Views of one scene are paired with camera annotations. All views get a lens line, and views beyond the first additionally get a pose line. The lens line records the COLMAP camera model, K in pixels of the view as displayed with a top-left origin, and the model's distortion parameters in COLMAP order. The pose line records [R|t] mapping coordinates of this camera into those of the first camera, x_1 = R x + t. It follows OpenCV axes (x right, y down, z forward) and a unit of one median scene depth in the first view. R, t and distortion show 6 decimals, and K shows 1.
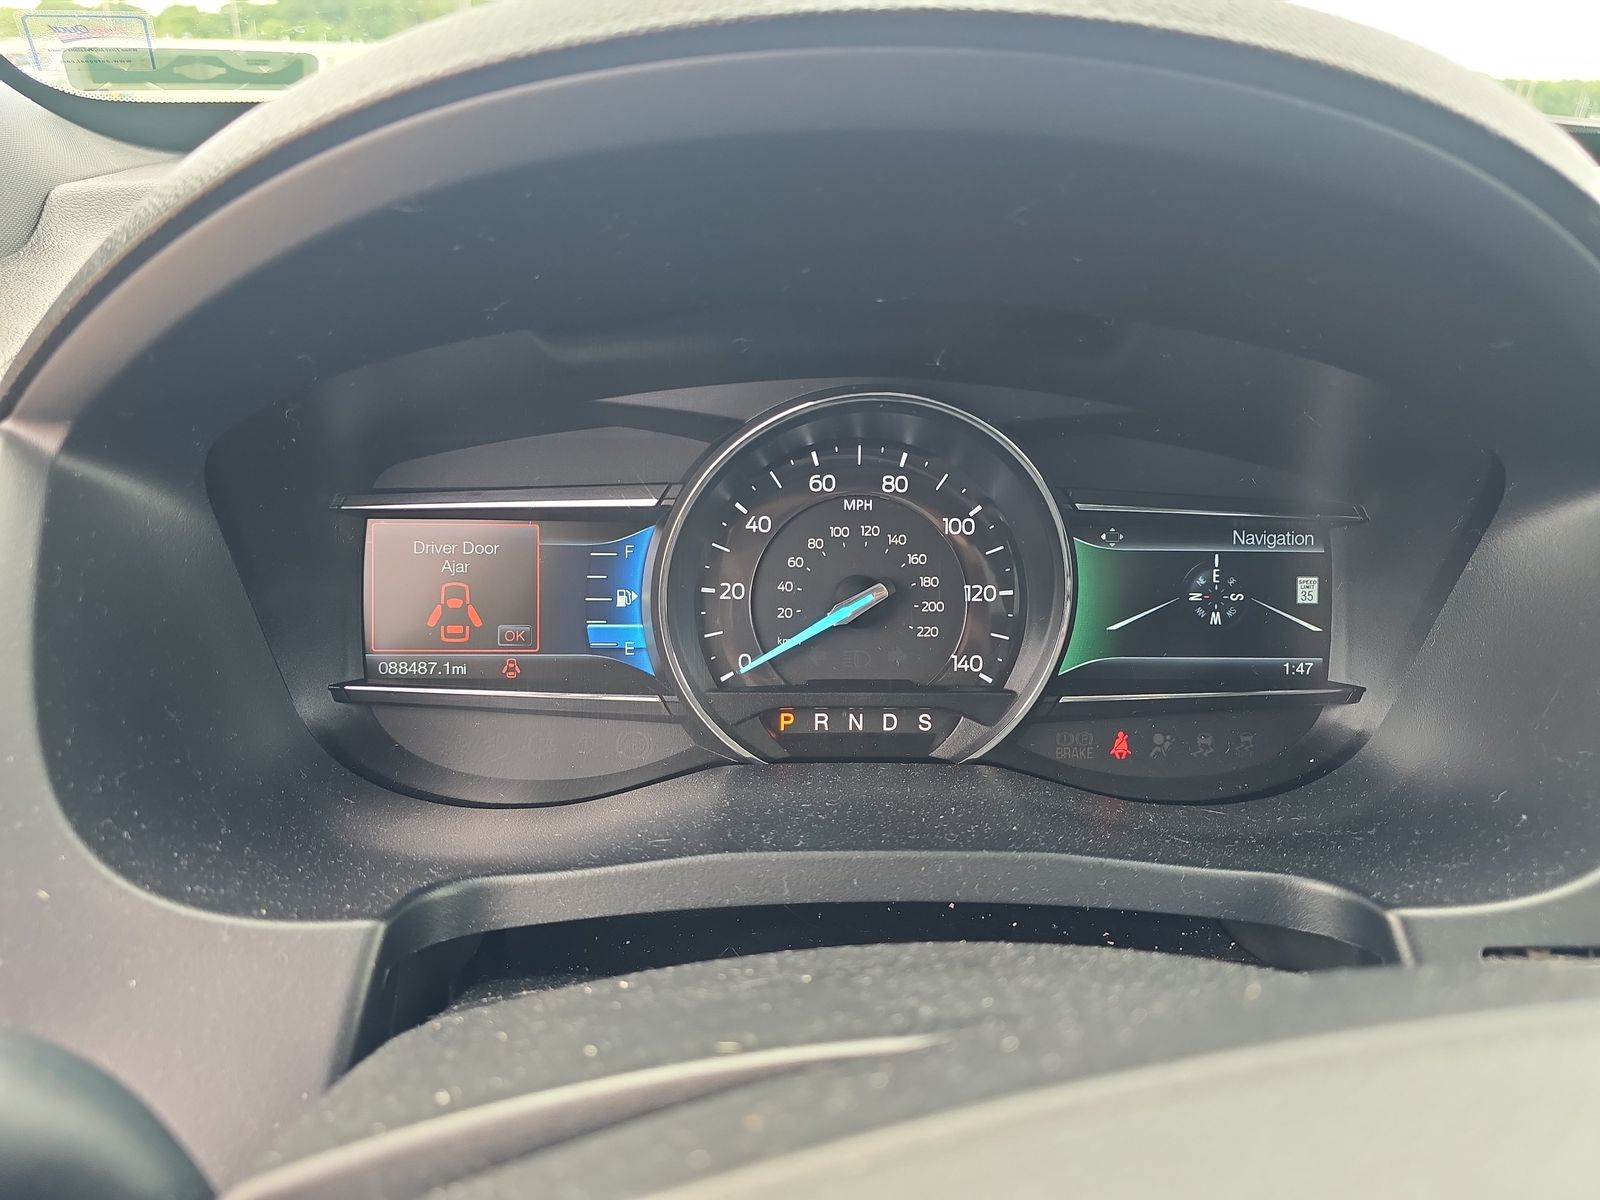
lens RADIAL K [[1087.8, 0, 810.9], [0, 1087.8, 602.6], [0, 0, 1]] dist [0.034997, -0.029413]
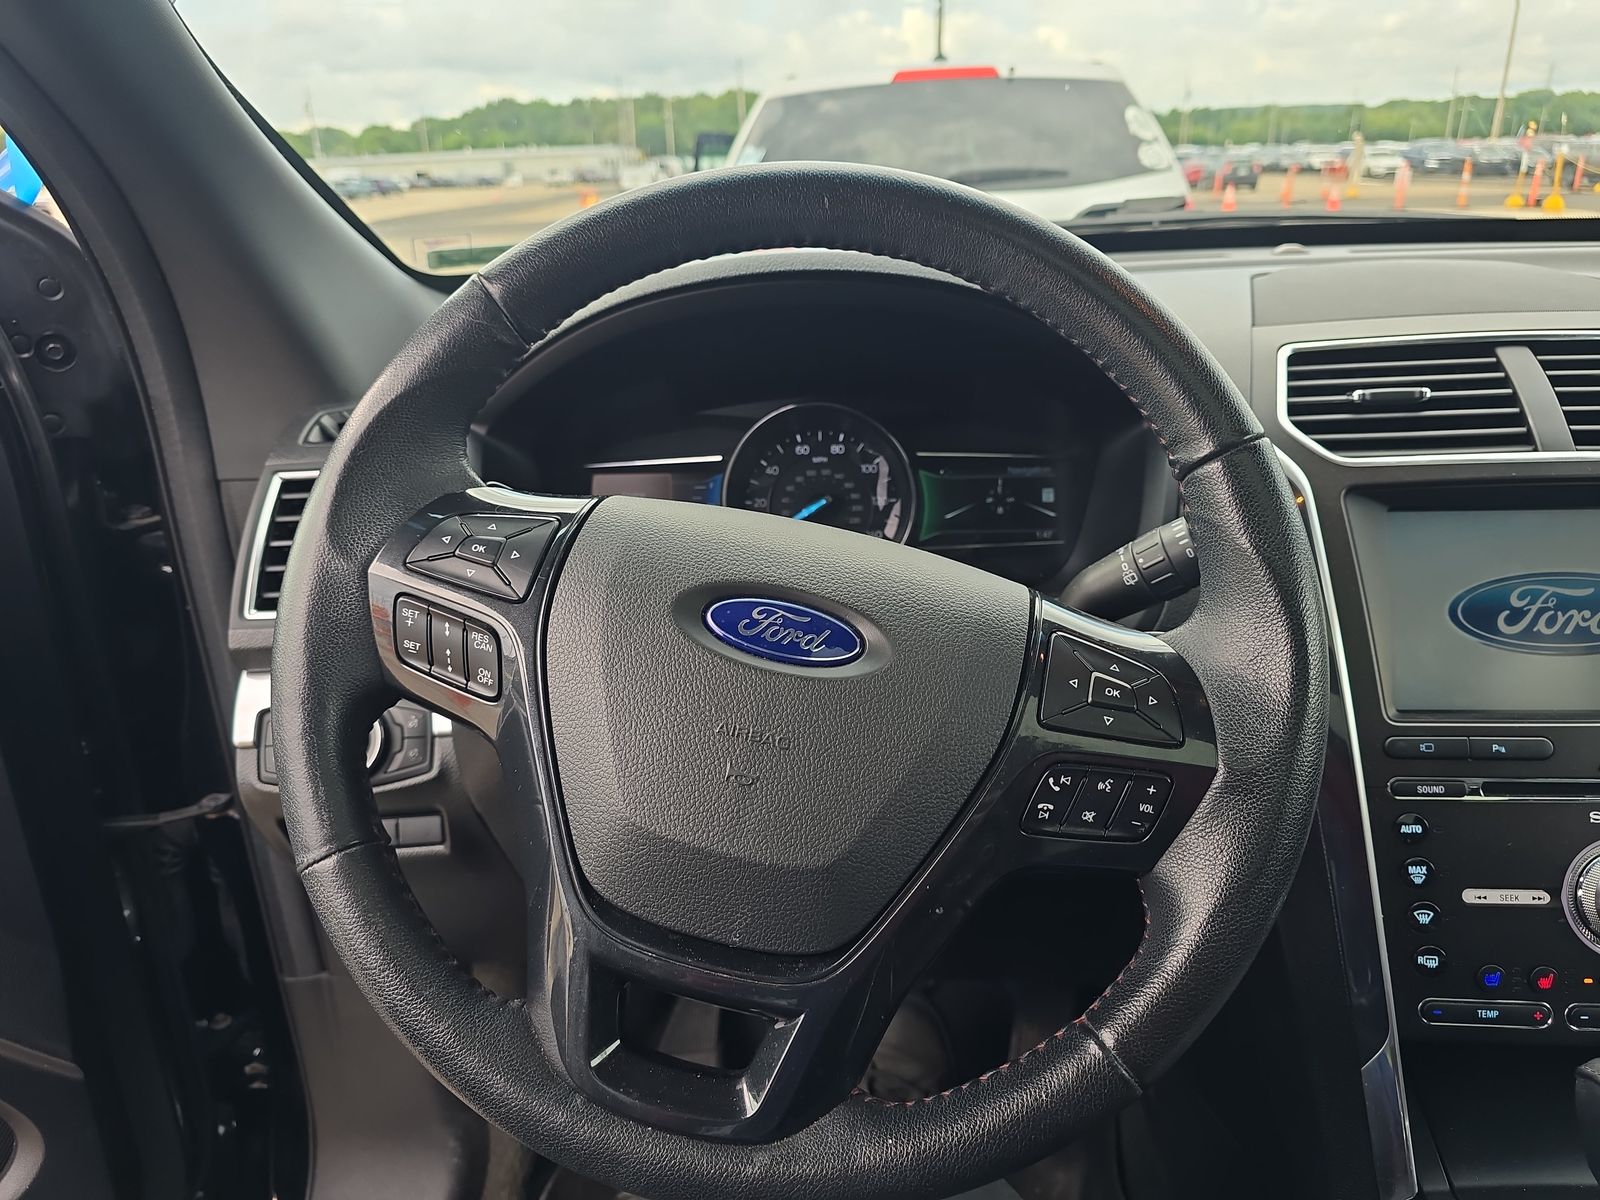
lens RADIAL K [[1087.8, 0, 820.5], [0, 1087.8, 606.0], [0, 0, 1]] dist [0.034997, -0.029413]
pose [[0.990980, -0.020759, -0.132395, 0.312373], [0.013577, 0.998398, -0.054920, 0.301278], [0.133323, 0.052627, 0.989674, -1.032074]]
